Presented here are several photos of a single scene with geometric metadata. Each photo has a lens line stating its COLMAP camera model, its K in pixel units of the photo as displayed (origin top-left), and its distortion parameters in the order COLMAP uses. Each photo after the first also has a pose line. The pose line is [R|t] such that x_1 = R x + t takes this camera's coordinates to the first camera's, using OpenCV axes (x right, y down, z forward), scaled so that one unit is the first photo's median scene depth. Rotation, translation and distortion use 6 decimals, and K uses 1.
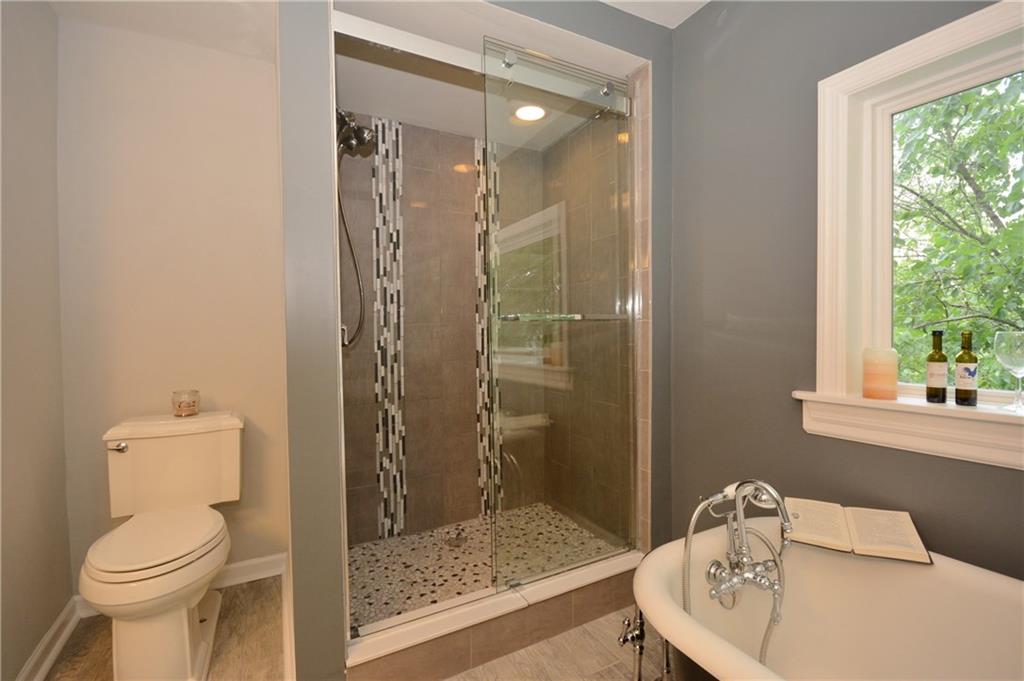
lens RADIAL K [[455.8, 0, 516.0], [0, 455.8, 341.1], [0, 0, 1]] dist [-0.003932, -0.000115]
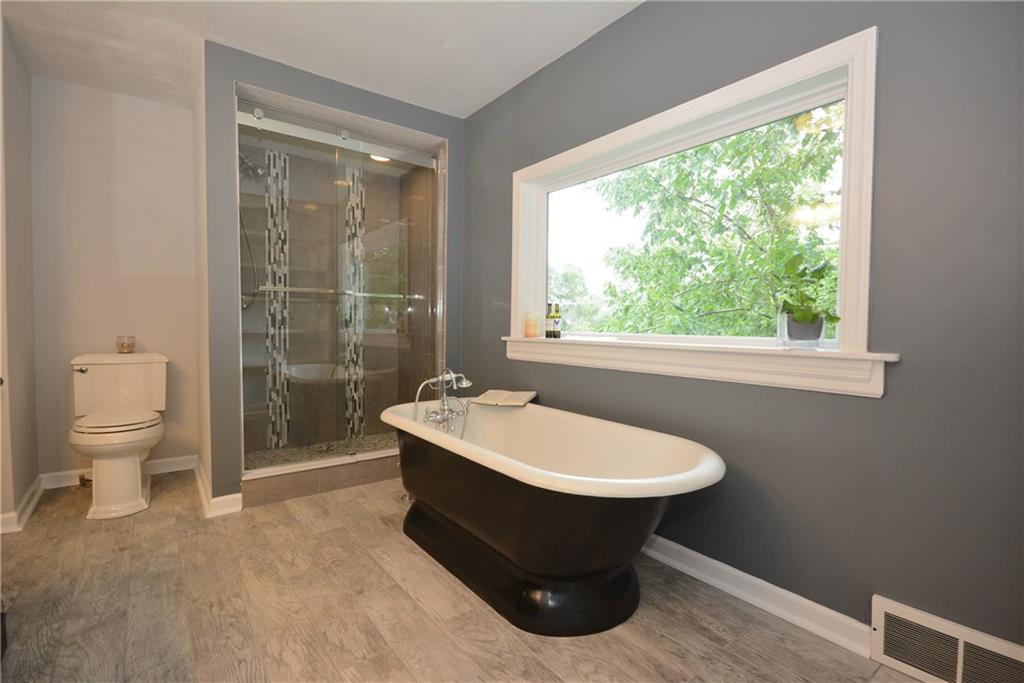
lens RADIAL K [[476.2, 0, 515.3], [0, 476.2, 343.5], [0, 0, 1]] dist [0.006582, -0.002796]
pose [[0.987485, 0.018389, 0.156635, 0.221056], [-0.021471, 0.999607, 0.018009, 0.062961], [-0.156242, -0.021146, 0.987492, -0.579395]]
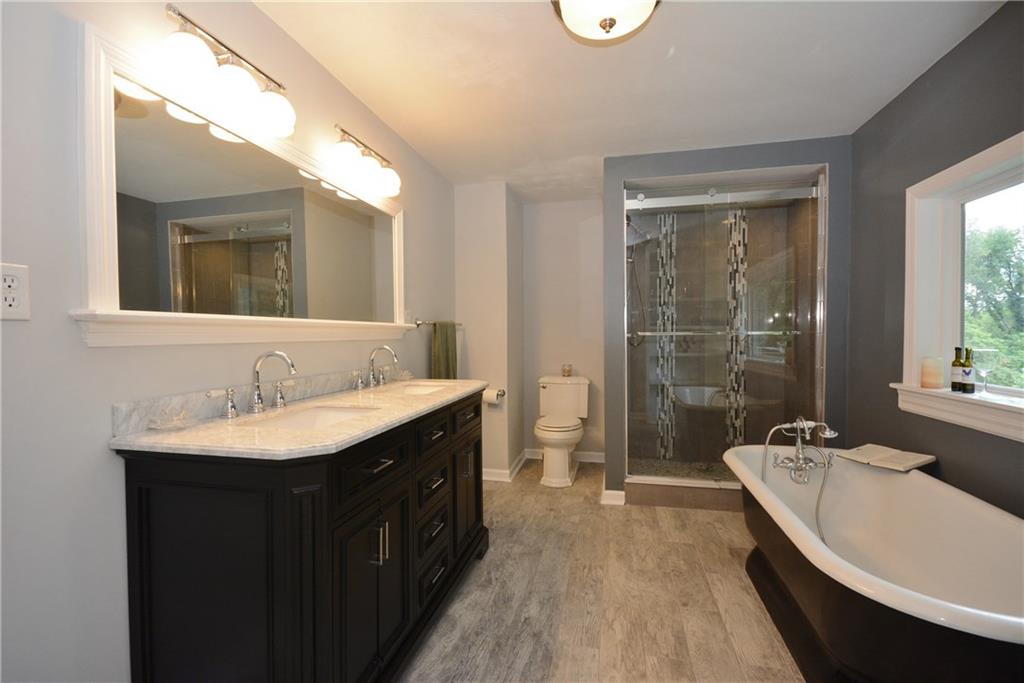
lens RADIAL K [[455.8, 0, 510.7], [0, 455.8, 345.1], [0, 0, 1]] dist [-0.003932, -0.000115]
pose [[0.752486, 0.026076, -0.658092, 0.402755], [-0.016492, 0.999649, 0.020752, -0.019328], [0.658402, -0.004762, 0.752651, -0.653139]]
